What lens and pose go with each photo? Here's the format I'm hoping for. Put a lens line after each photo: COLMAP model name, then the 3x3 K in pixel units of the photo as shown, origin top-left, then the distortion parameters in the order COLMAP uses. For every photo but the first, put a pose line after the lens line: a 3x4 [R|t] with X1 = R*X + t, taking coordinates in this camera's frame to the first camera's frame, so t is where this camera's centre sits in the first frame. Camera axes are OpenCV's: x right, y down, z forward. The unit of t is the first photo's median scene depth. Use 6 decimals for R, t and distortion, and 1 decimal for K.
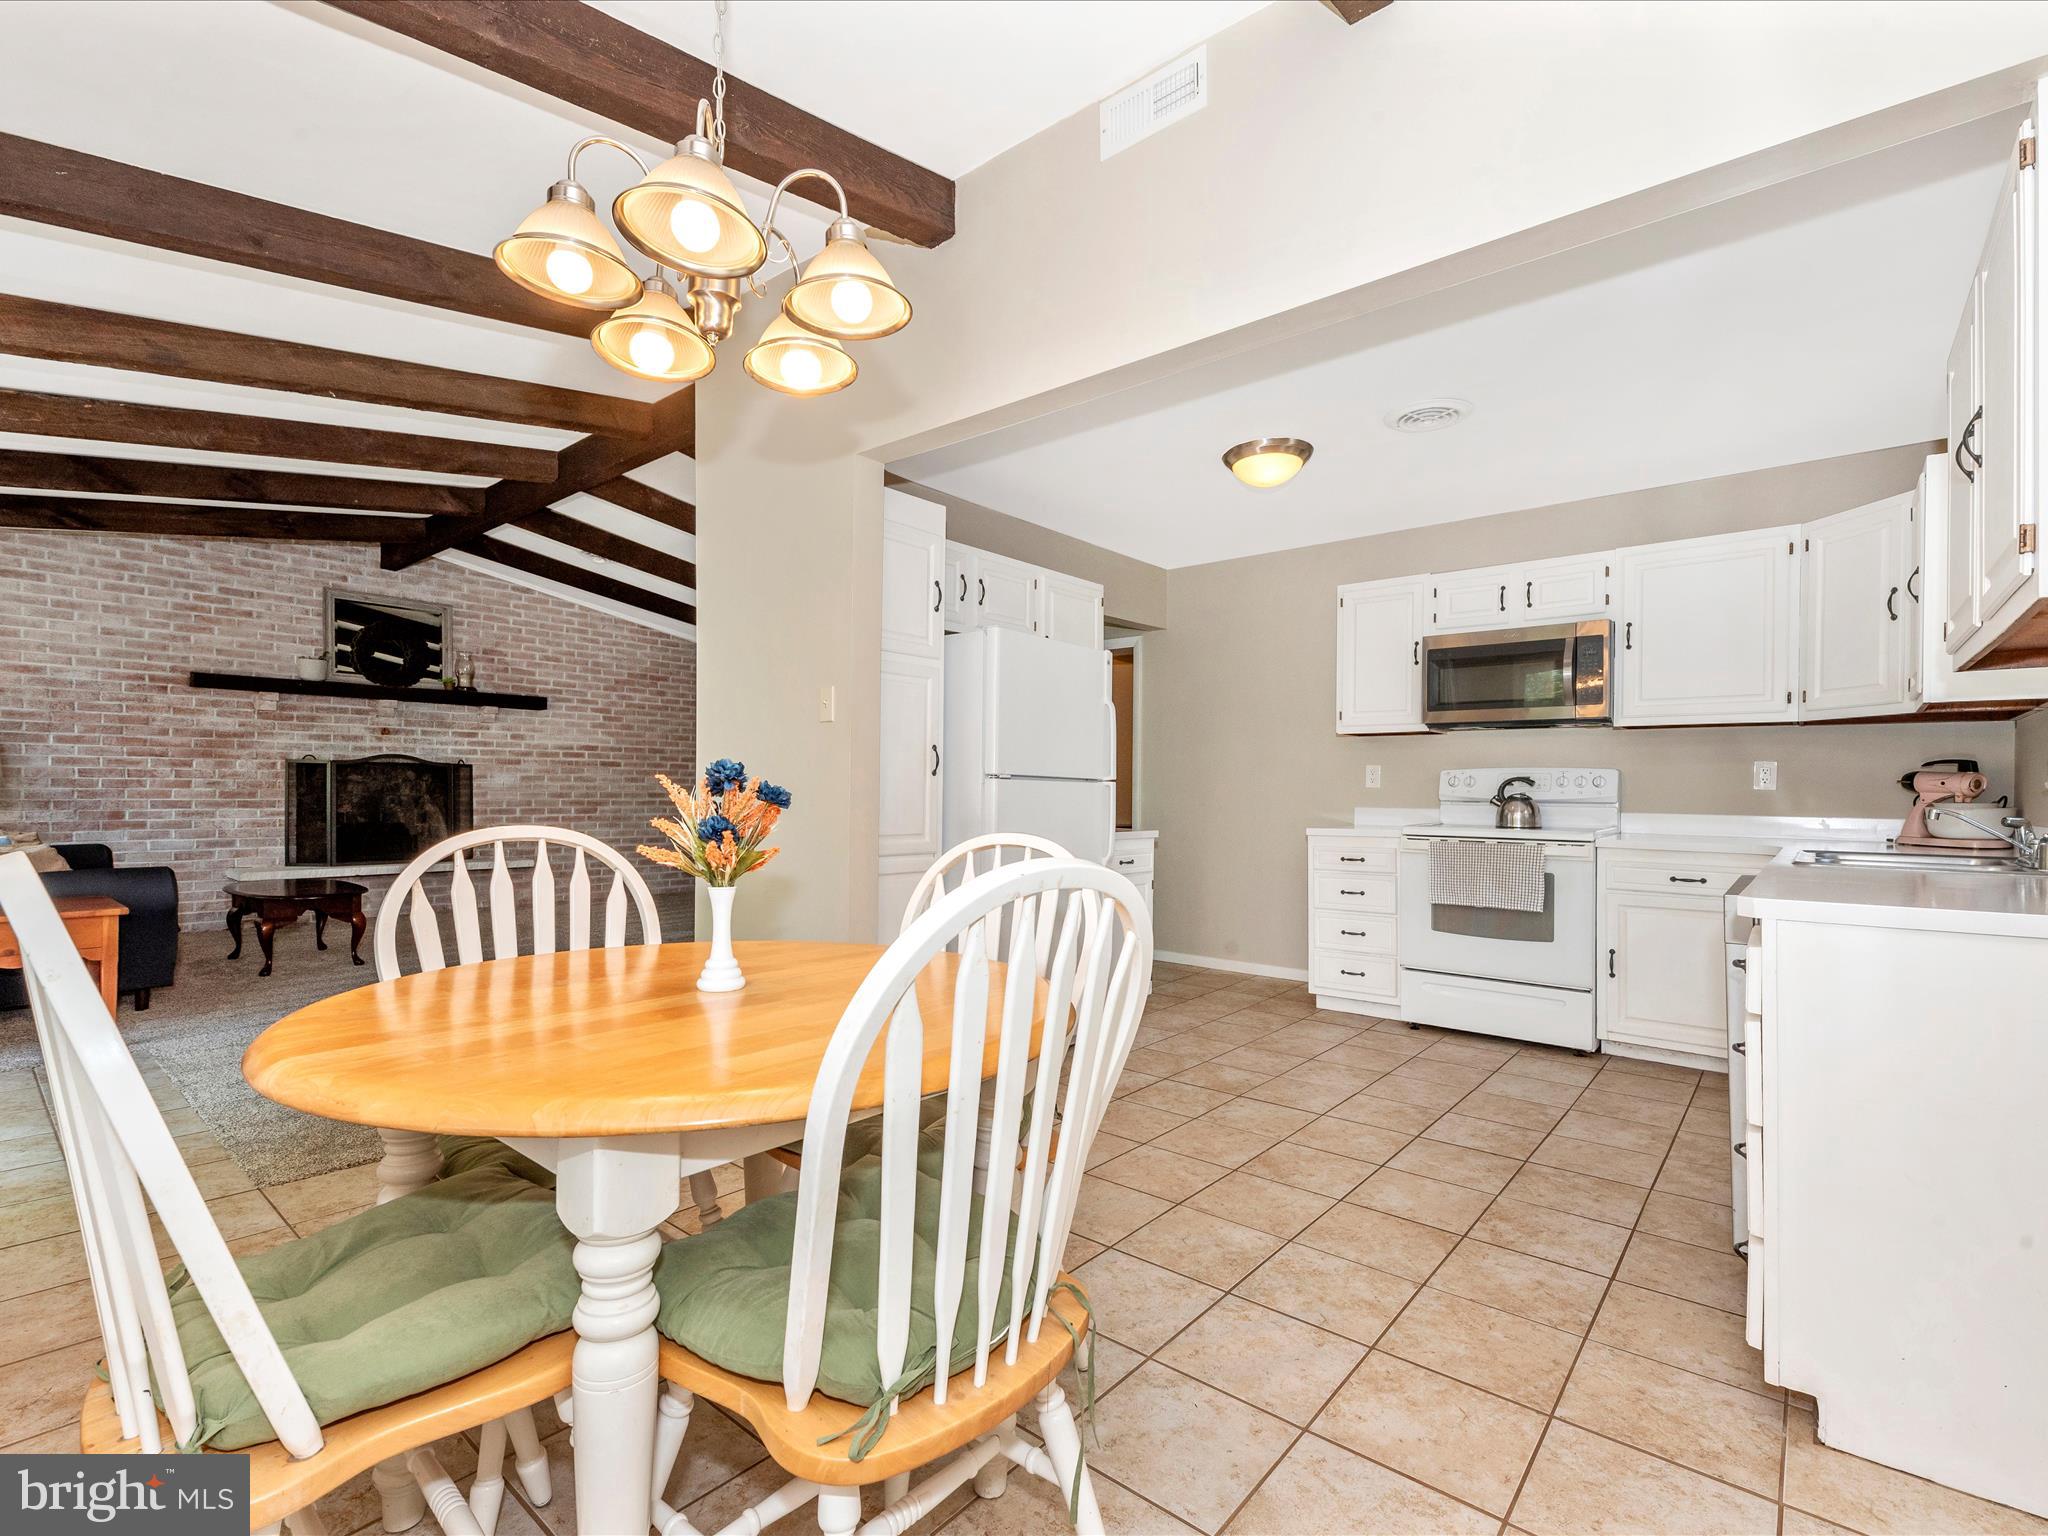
lens RADIAL K [[934.2, 0, 1014.1], [0, 934.2, 779.6], [0, 0, 1]] dist [-0.005249, -0.001667]
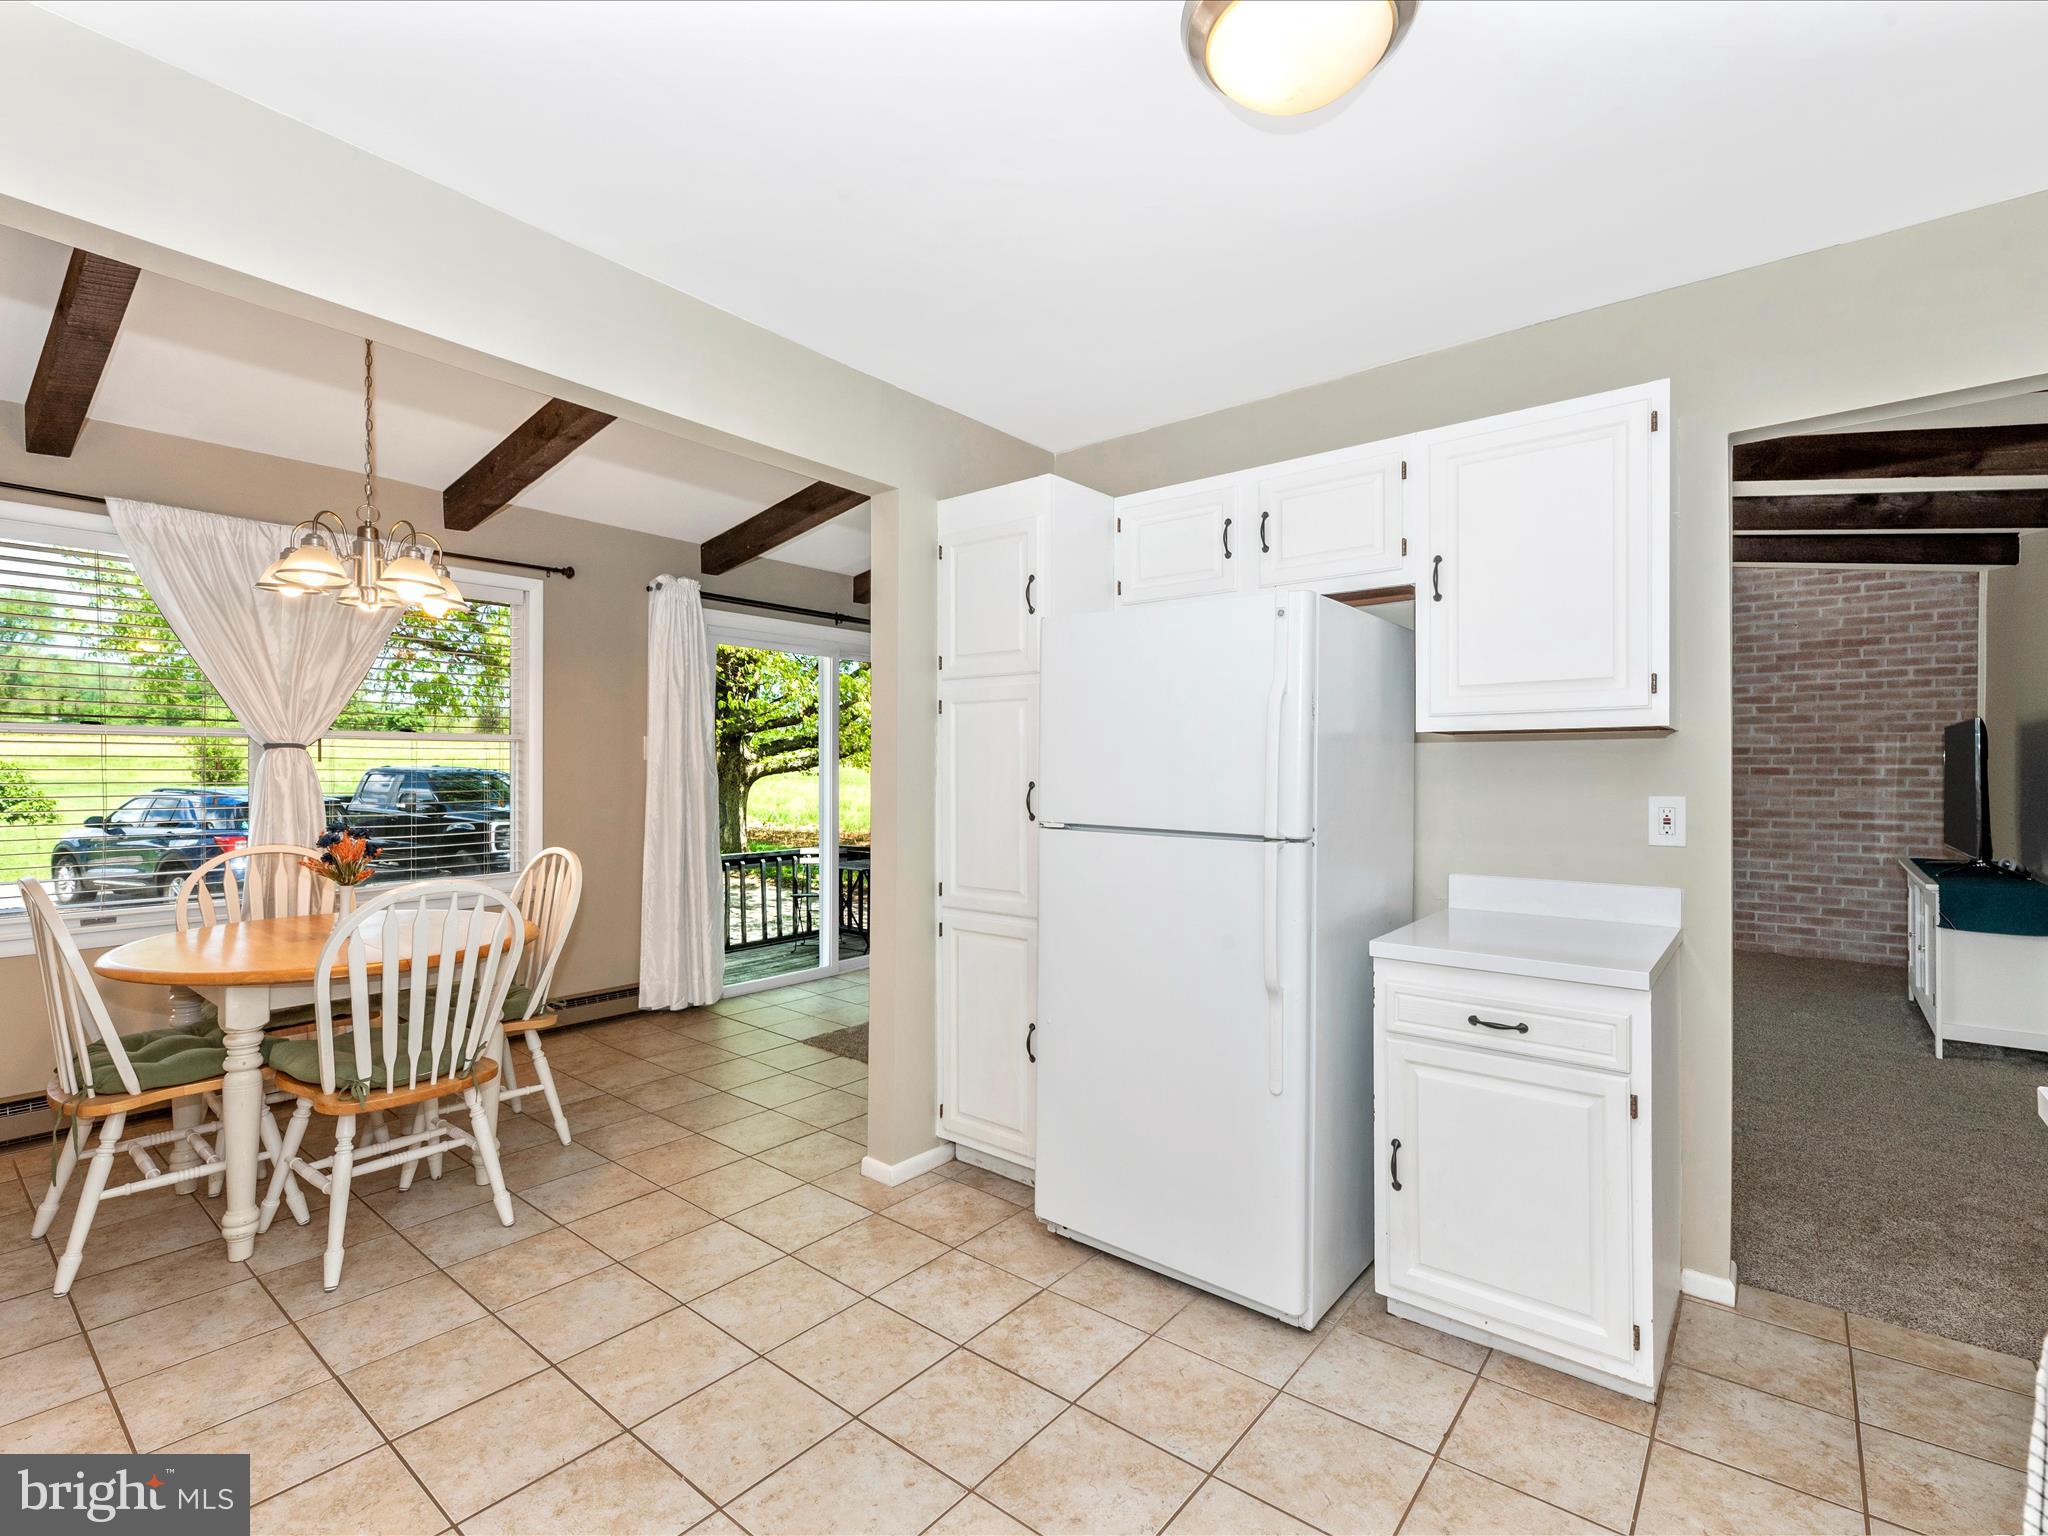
lens RADIAL K [[934.2, 0, 1015.9], [0, 934.2, 768.3], [0, 0, 1]] dist [-0.005249, -0.001667]
pose [[0.040717, -0.013215, -0.999083, 0.276076], [0.009641, 0.999871, -0.012832, -0.015144], [0.999124, -0.009110, 0.040839, 0.373581]]
